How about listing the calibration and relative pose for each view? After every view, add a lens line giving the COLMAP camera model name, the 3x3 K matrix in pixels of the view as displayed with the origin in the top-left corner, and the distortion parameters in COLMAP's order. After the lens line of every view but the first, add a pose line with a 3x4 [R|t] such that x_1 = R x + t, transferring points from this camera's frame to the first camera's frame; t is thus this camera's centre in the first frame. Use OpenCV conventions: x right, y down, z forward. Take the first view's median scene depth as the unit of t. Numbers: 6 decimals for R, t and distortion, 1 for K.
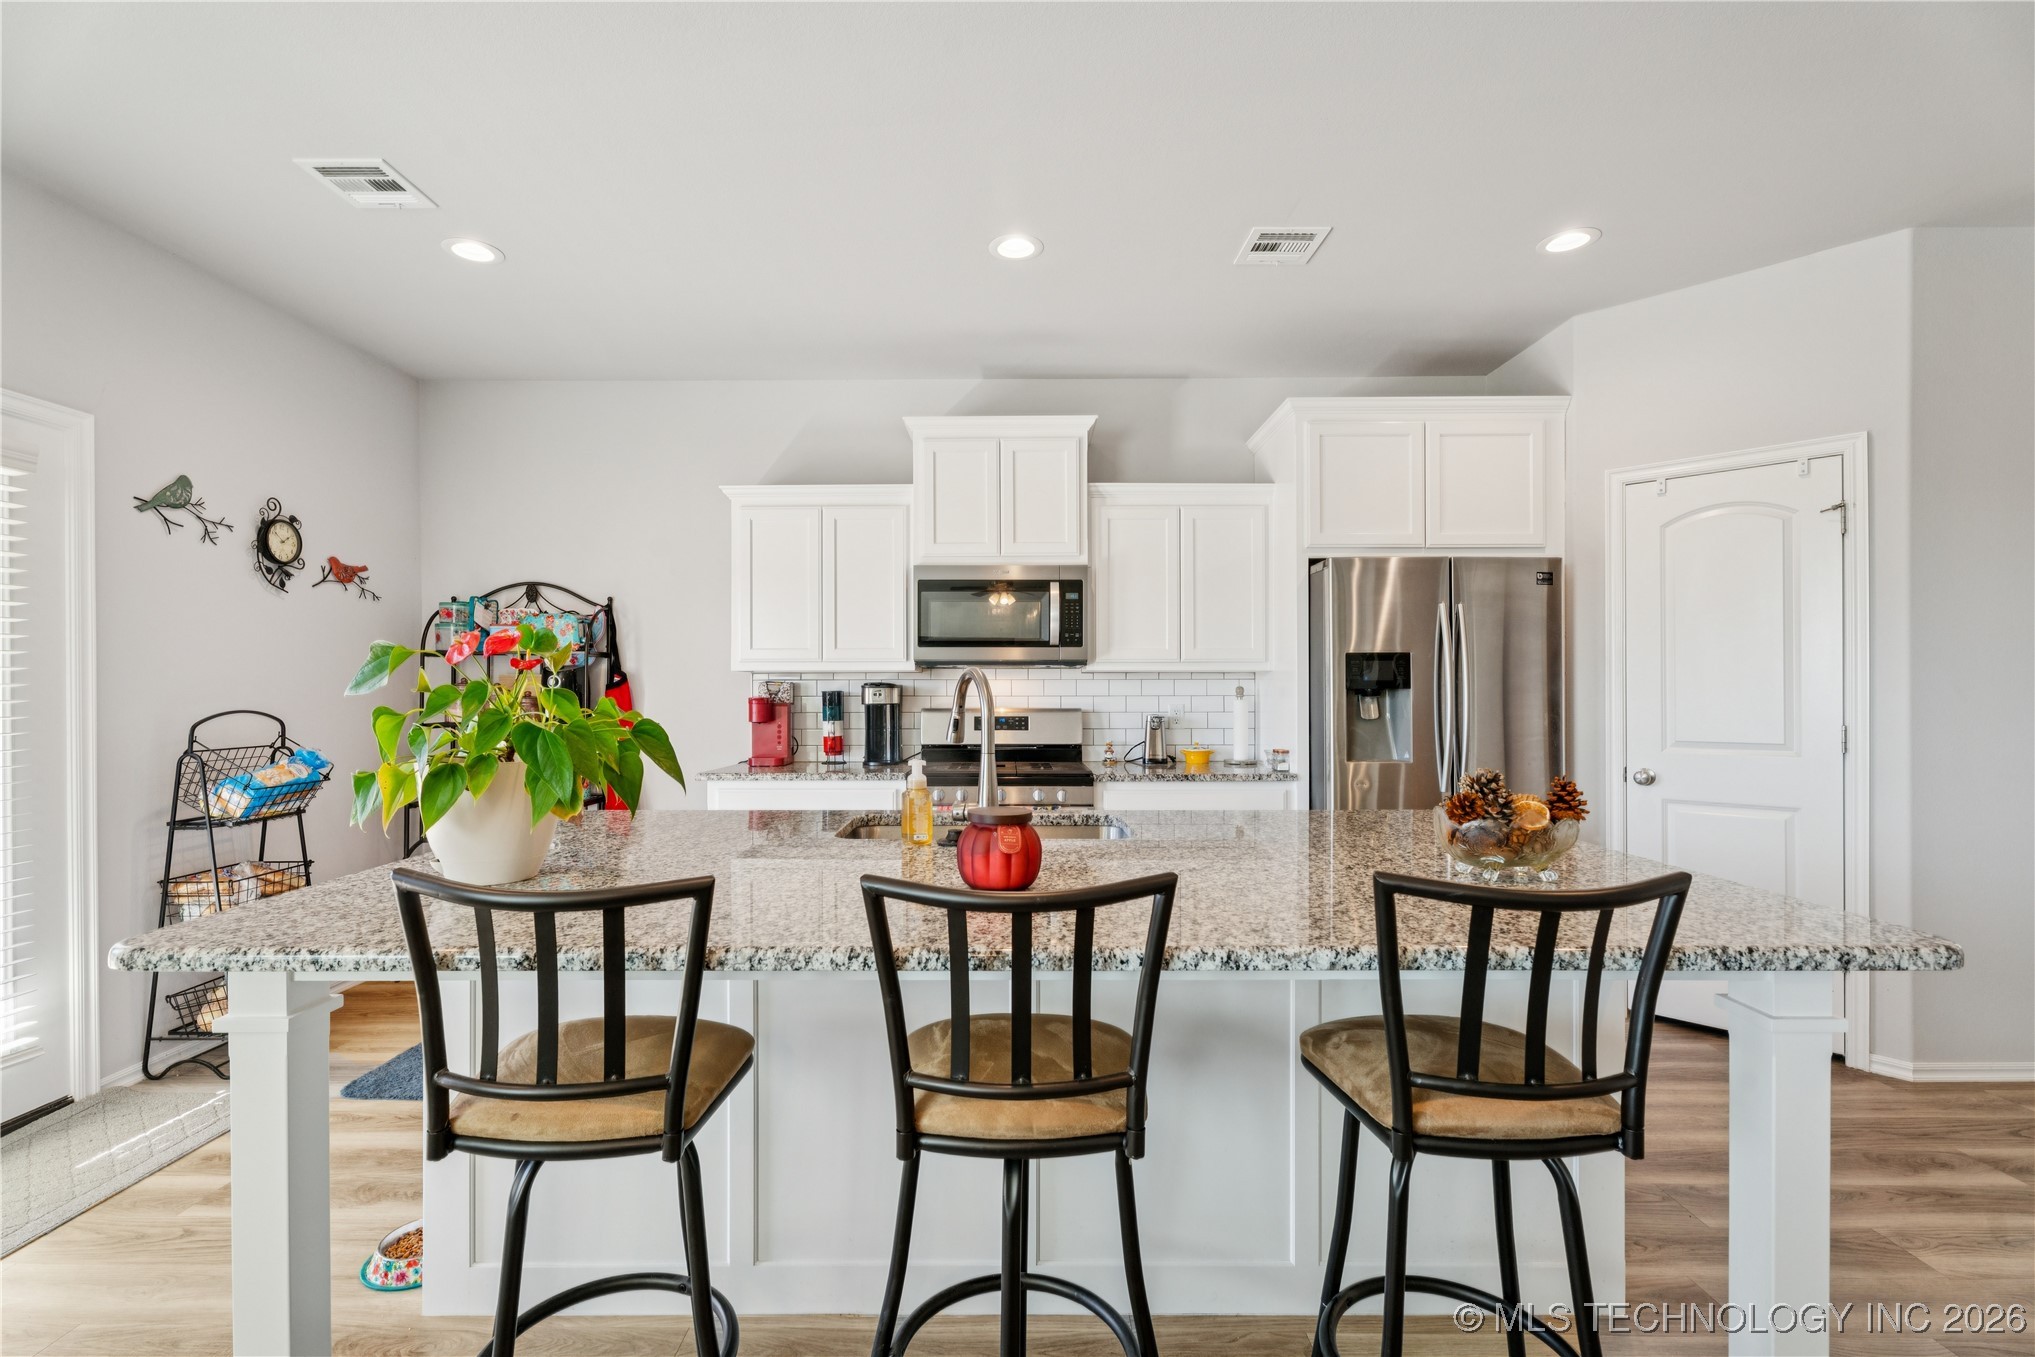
lens RADIAL K [[904.5, 0, 1021.3], [0, 904.5, 688.2], [0, 0, 1]] dist [0.001602, 0.001076]
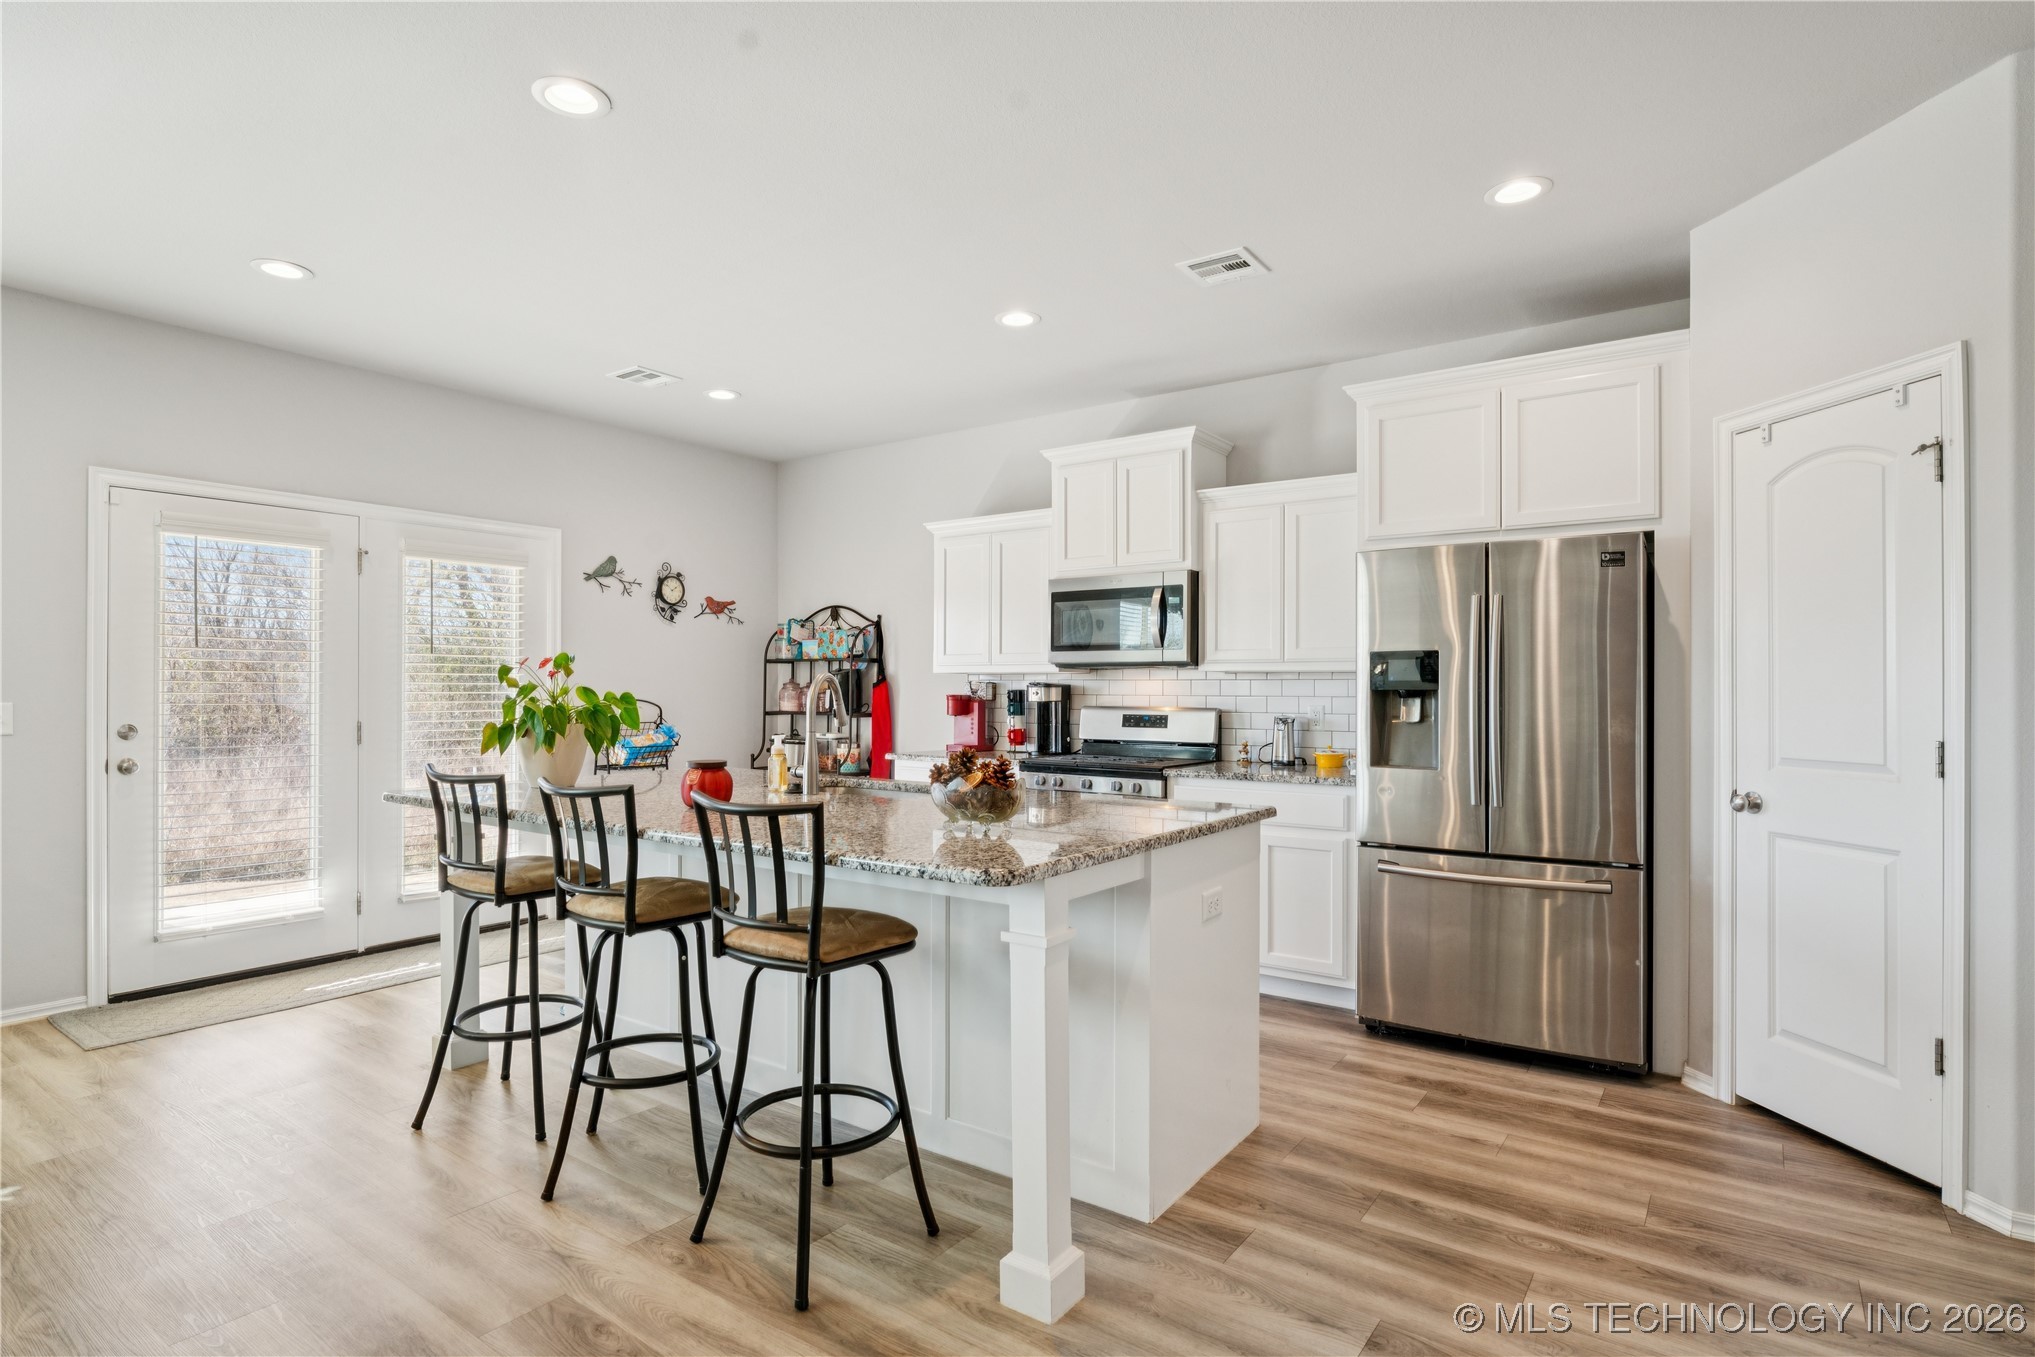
lens RADIAL K [[1035.5, 0, 1014.9], [0, 1035.5, 672.6], [0, 0, 1]] dist [-0.010663, -0.000791]
pose [[0.820163, -0.004960, -0.572108, 0.589043], [-0.004132, 0.999885, -0.014593, 0.000581], [0.572115, 0.014333, 0.820048, -0.090446]]
